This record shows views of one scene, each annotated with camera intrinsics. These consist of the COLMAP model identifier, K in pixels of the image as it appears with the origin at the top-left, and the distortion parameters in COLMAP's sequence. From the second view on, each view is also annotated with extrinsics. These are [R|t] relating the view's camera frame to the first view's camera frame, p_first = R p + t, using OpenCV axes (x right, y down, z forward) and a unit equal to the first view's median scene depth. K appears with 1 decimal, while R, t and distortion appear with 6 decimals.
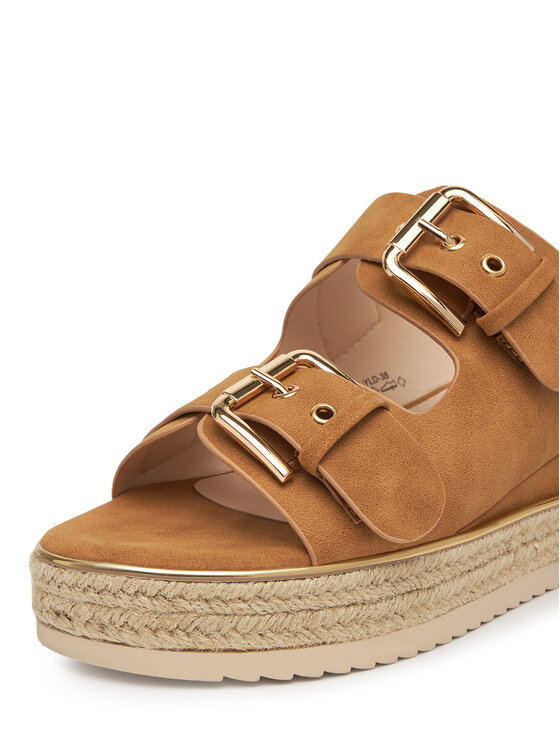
lens RADIAL K [[2095.5, 0, 280.0], [0, 2095.5, 373.0], [0, 0, 1]] dist [-1.063919, 0.473829]
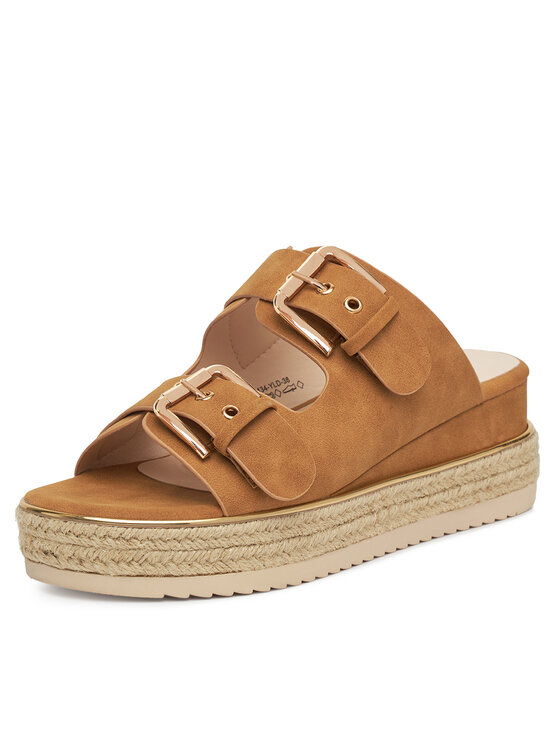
lens RADIAL K [[2189.9, 0, 280.0], [0, 2189.9, 373.0], [0, 0, 1]] dist [-1.357097, -0.122004]
pose [[0.999441, -0.009568, 0.032037, 0.006365], [0.009425, 0.999945, 0.004627, -0.013705], [-0.032080, -0.004323, 0.999476, -0.485473]]
